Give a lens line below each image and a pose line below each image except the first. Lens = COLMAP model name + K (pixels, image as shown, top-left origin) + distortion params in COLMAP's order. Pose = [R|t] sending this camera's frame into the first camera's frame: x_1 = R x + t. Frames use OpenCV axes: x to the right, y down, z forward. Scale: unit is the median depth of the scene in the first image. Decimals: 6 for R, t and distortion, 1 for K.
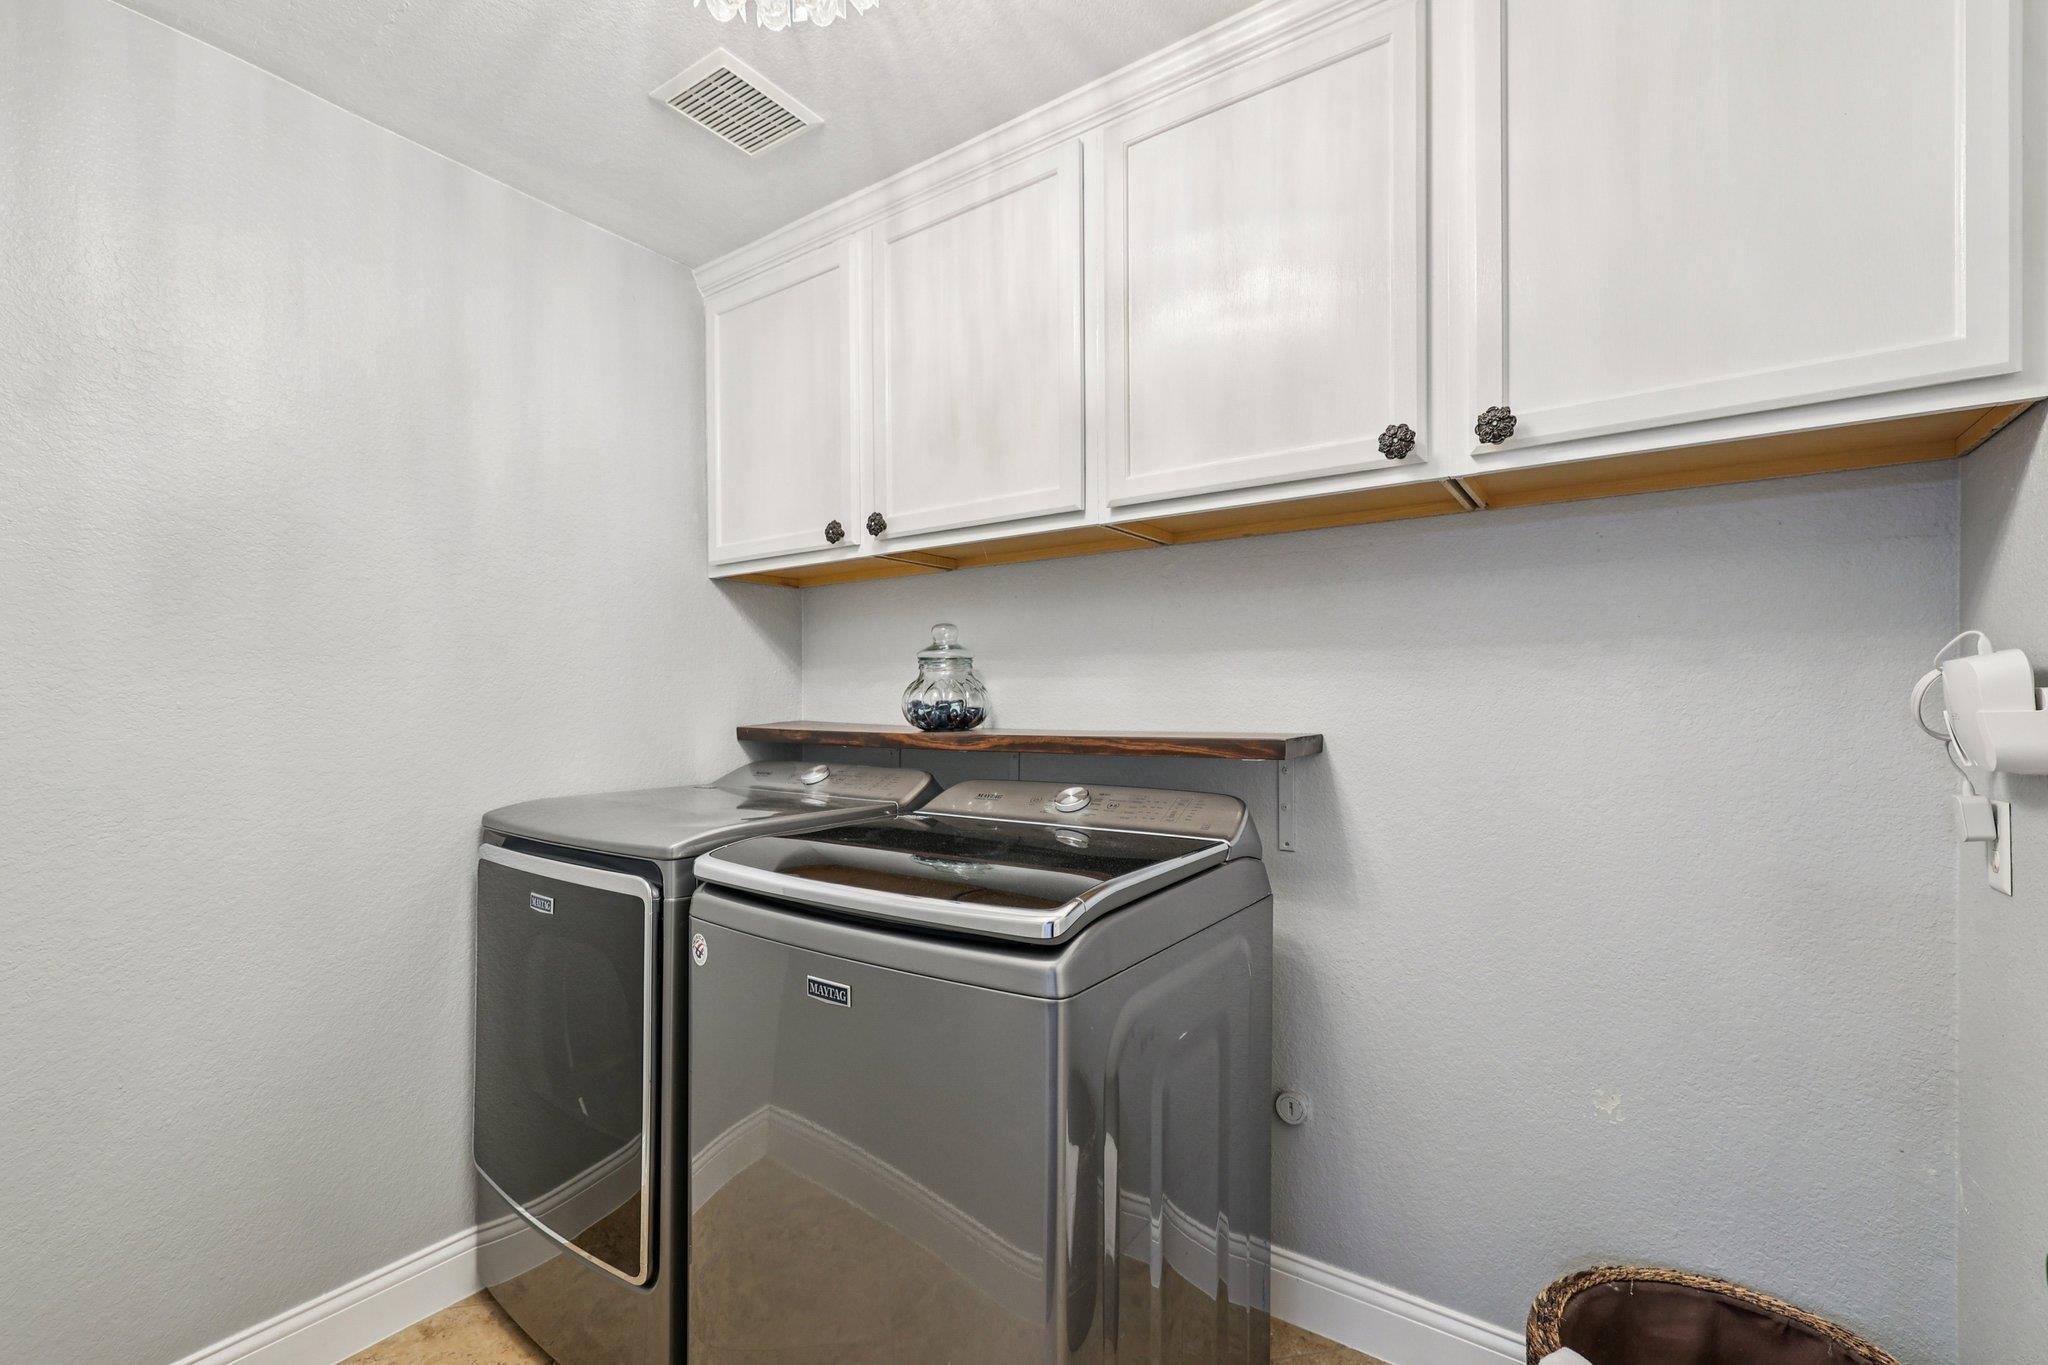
lens RADIAL K [[866.3, 0, 1021.7], [0, 866.3, 688.5], [0, 0, 1]] dist [-0.001053, 0.000657]
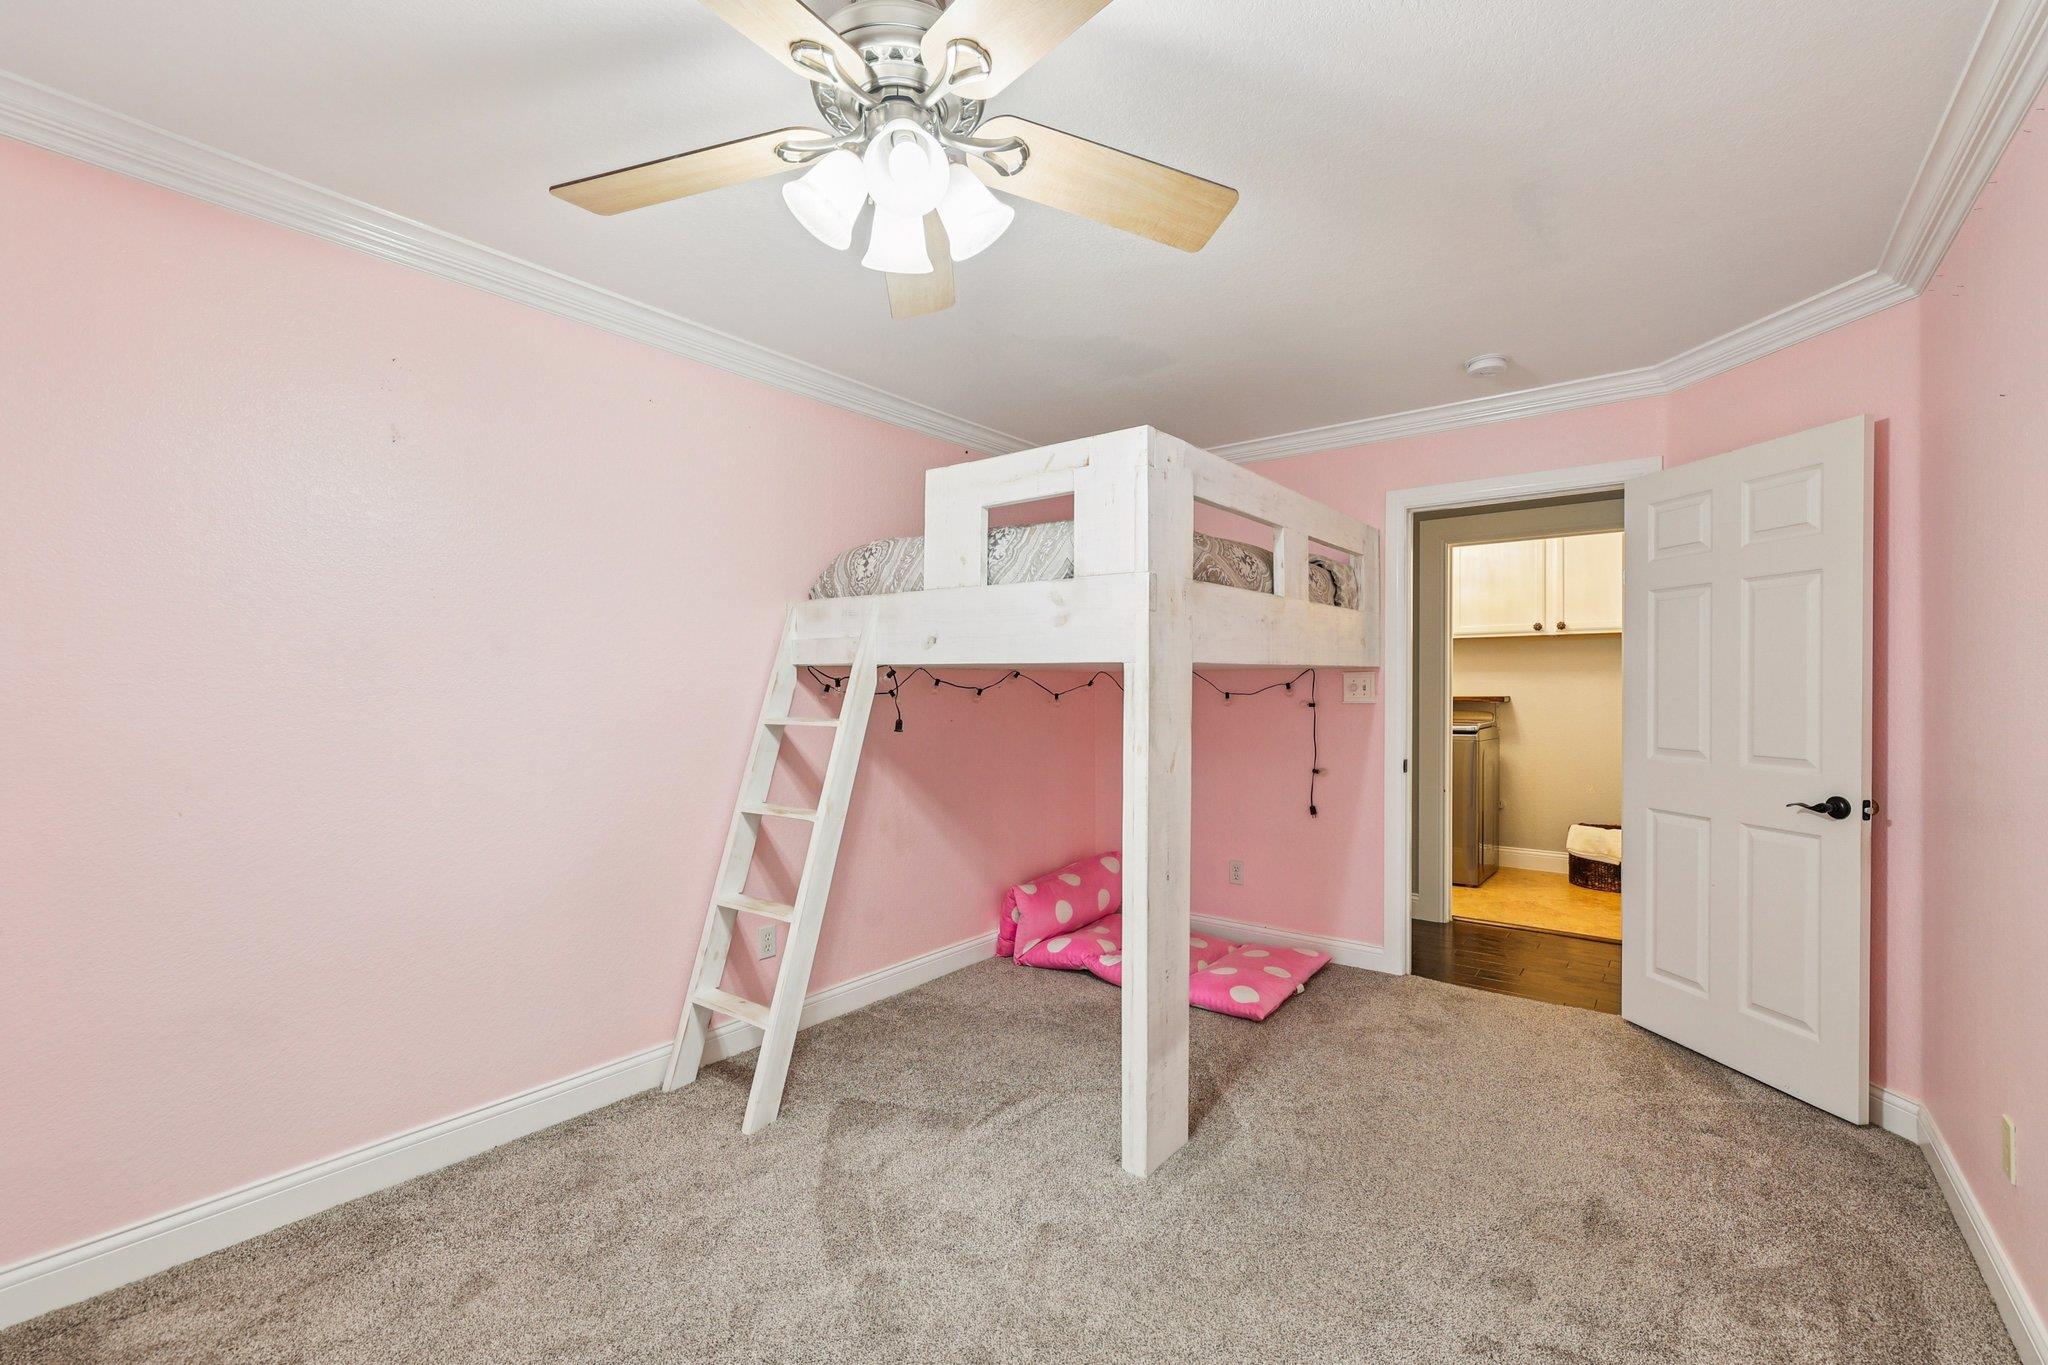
lens RADIAL K [[866.3, 0, 1028.2], [0, 866.3, 681.8], [0, 0, 1]] dist [-0.001053, 0.000657]
pose [[0.999027, 0.001949, -0.044062, -1.911192], [-0.001790, 0.999992, 0.003642, -0.018208], [0.044068, -0.003559, 0.999022, -3.424354]]
